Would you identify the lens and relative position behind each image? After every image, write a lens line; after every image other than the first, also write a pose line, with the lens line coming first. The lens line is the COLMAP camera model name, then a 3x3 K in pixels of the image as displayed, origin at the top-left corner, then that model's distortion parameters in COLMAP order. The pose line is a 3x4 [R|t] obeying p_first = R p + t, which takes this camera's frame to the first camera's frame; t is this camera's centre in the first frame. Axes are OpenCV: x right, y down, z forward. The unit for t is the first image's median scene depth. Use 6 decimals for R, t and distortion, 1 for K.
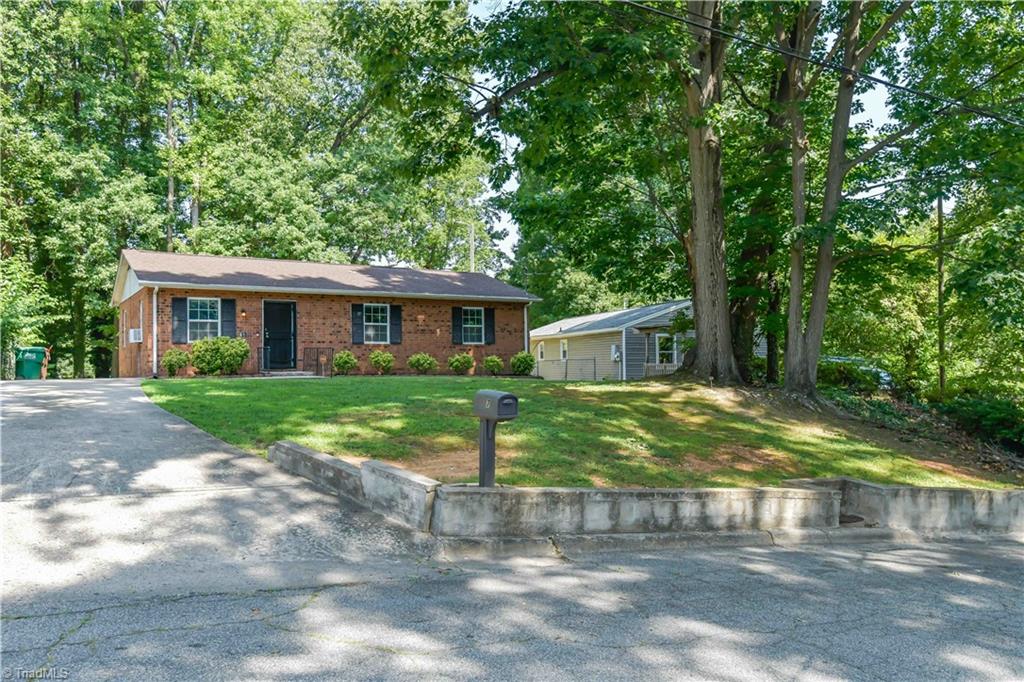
lens RADIAL K [[738.6, 0, 512.0], [0, 738.6, 341.0], [0, 0, 1]] dist [0.002617, -0.000493]
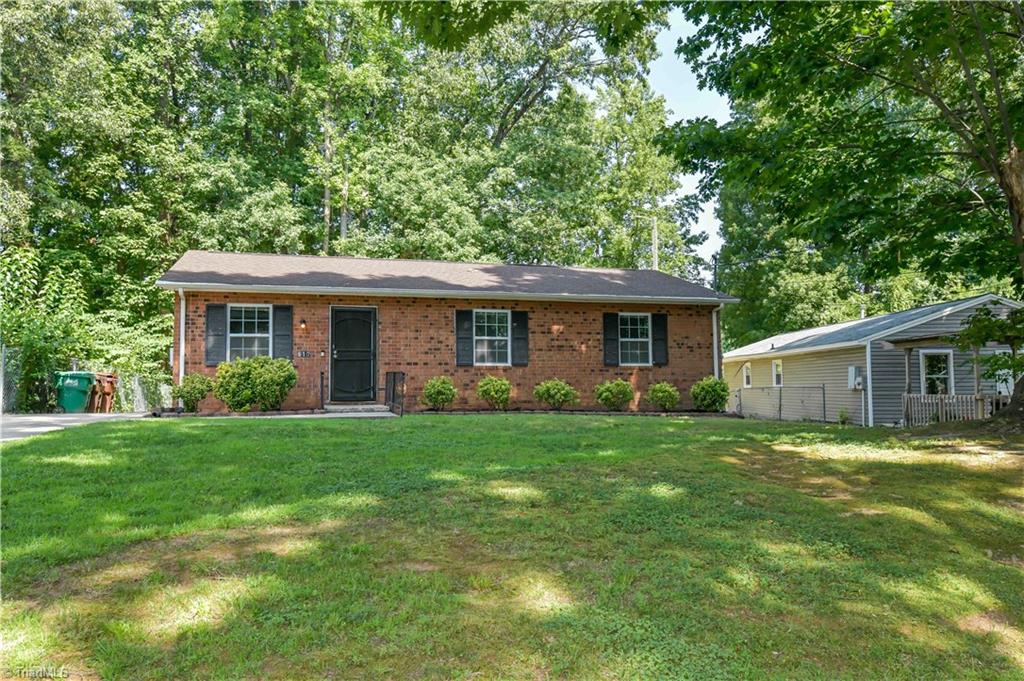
lens RADIAL K [[717.3, 0, 512.0], [0, 717.3, 340.5], [0, 0, 1]] dist [-0.005445, -0.002086]
pose [[0.958209, -0.014858, -0.285682, 0.022857], [0.005398, 0.999412, -0.033874, 0.001993], [0.286017, 0.030916, 0.957726, 0.253138]]
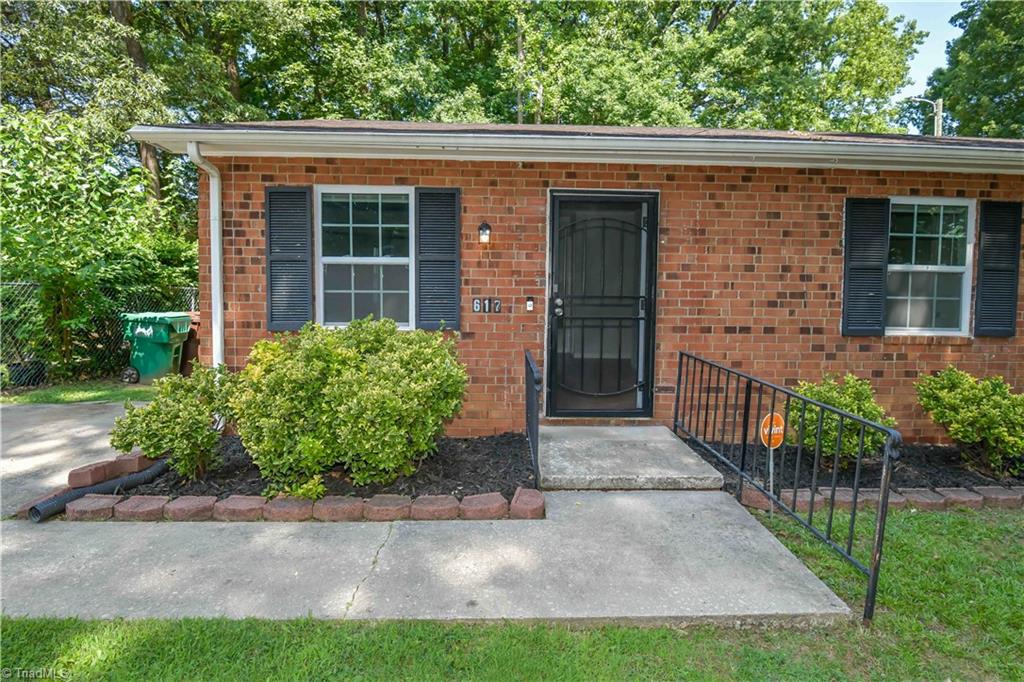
lens RADIAL K [[519.8, 0, 511.7], [0, 519.8, 314.5], [0, 0, 1]] dist [-0.017657, -0.000505]
pose [[0.853780, 0.046183, -0.518581, -0.159360], [-0.006559, 0.996933, 0.077985, -0.014305], [0.520592, -0.063181, 0.851465, 0.541799]]
